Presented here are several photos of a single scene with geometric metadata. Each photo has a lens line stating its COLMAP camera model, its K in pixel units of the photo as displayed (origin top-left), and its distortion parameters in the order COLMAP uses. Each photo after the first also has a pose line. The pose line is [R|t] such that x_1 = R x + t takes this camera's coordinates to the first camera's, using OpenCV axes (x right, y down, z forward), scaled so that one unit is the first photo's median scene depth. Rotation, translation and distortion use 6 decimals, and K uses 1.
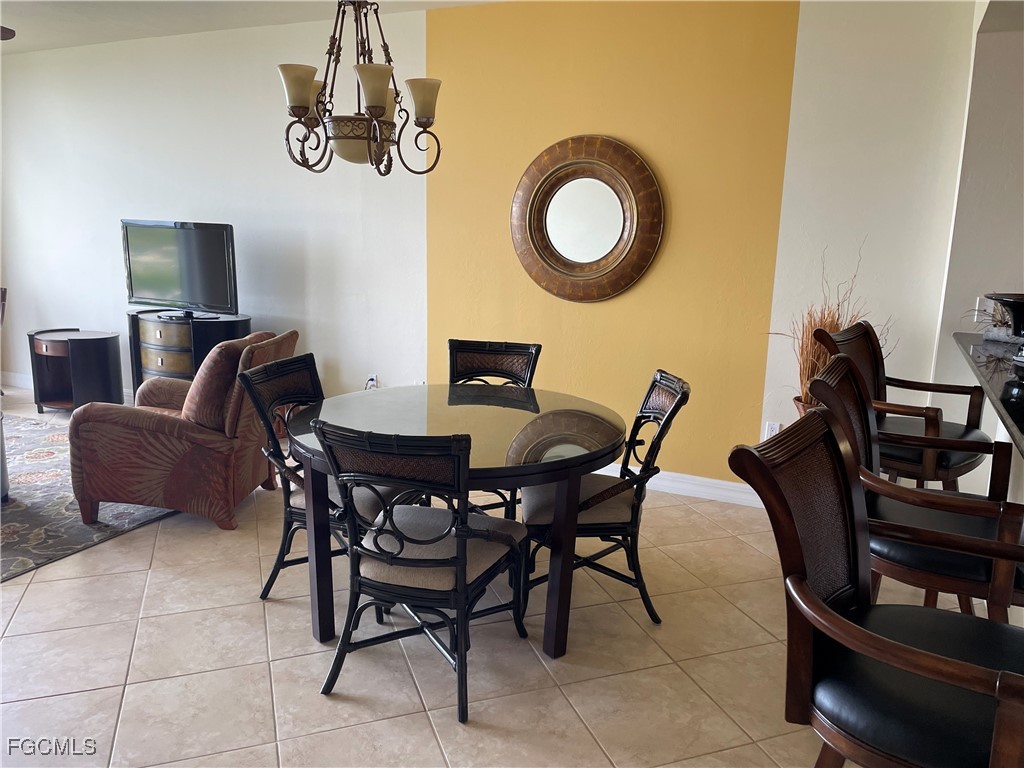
lens RADIAL K [[771.1, 0, 506.8], [0, 771.1, 390.9], [0, 0, 1]] dist [0.051363, -0.083039]
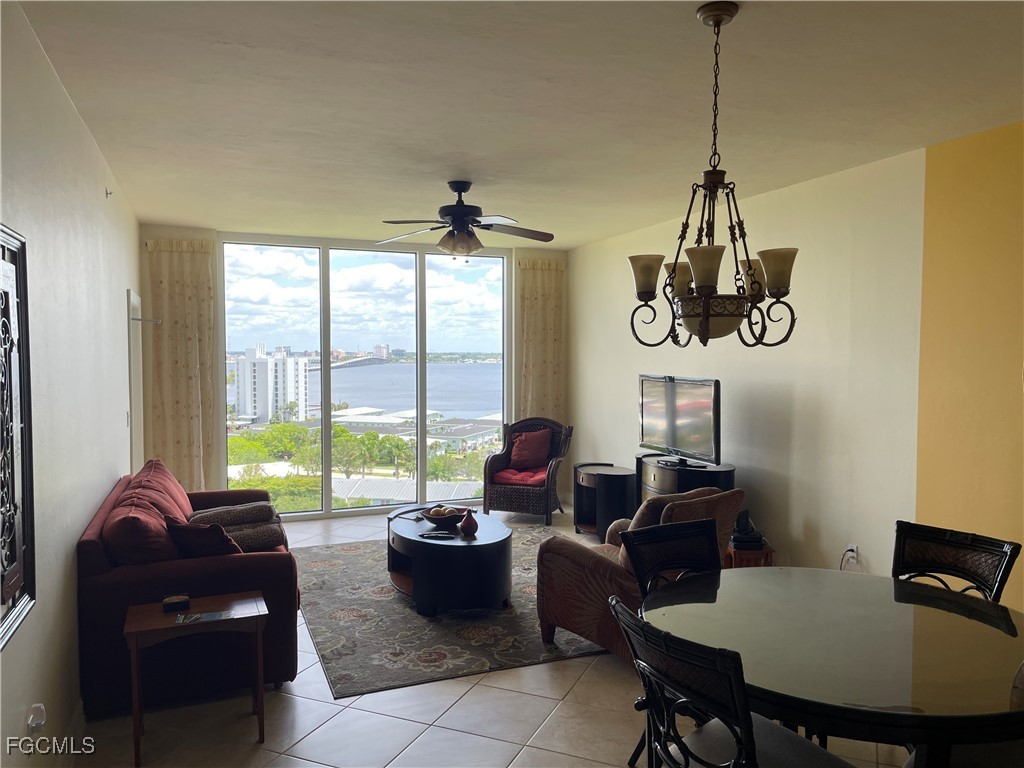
lens RADIAL K [[771.1, 0, 516.3], [0, 771.1, 386.1], [0, 0, 1]] dist [0.051363, -0.083039]
pose [[0.713986, 0.008381, -0.700110, 0.222415], [-0.128101, 0.984614, -0.118853, -0.058642], [0.688342, 0.174544, 0.704074, 0.102447]]
